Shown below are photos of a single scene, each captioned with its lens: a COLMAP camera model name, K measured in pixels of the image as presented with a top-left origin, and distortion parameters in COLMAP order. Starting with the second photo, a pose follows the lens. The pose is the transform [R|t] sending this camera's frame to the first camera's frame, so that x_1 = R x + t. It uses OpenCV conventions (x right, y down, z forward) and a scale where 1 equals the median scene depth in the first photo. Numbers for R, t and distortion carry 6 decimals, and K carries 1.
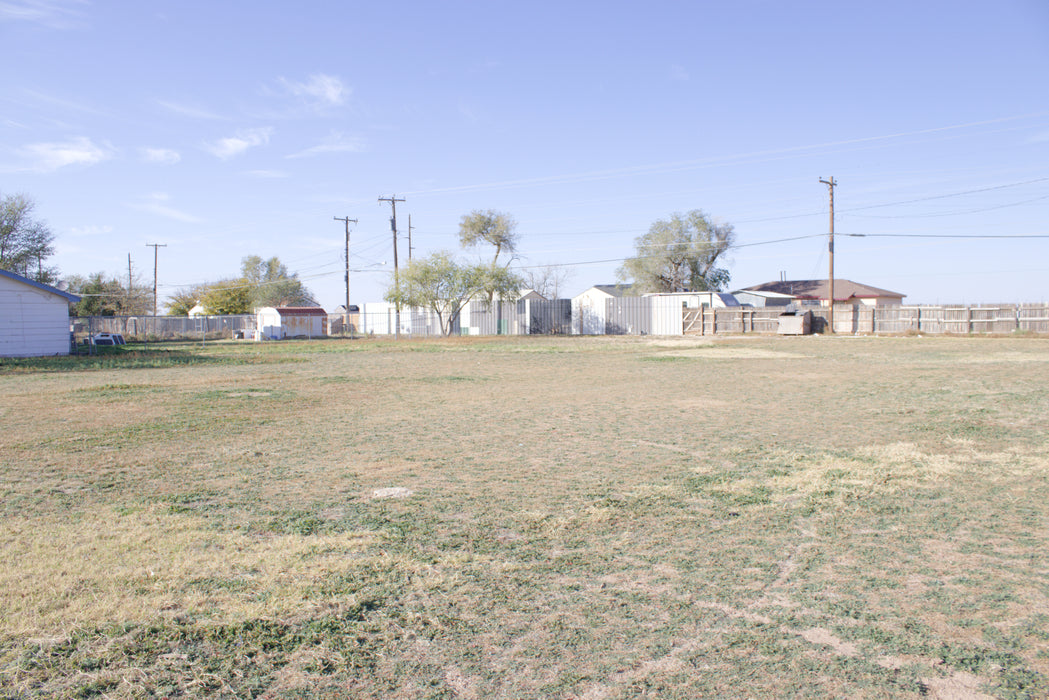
lens RADIAL K [[875.2, 0, 531.0], [0, 875.2, 358.3], [0, 0, 1]] dist [-0.156918, 0.138249]
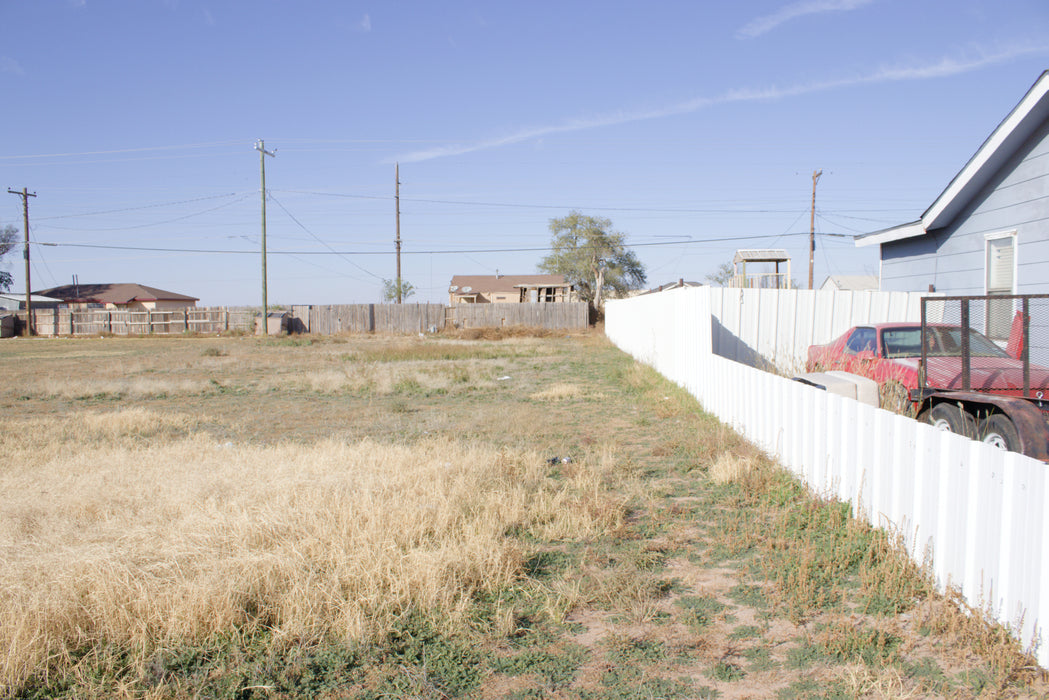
lens RADIAL K [[875.2, 0, 527.3], [0, 875.2, 334.3], [0, 0, 1]] dist [-0.156918, 0.138249]
pose [[0.819152, -0.012998, 0.573429, 0.258978], [0.029446, 0.999378, -0.019410, 0.006788], [-0.572820, 0.032785, 0.819025, -0.199190]]
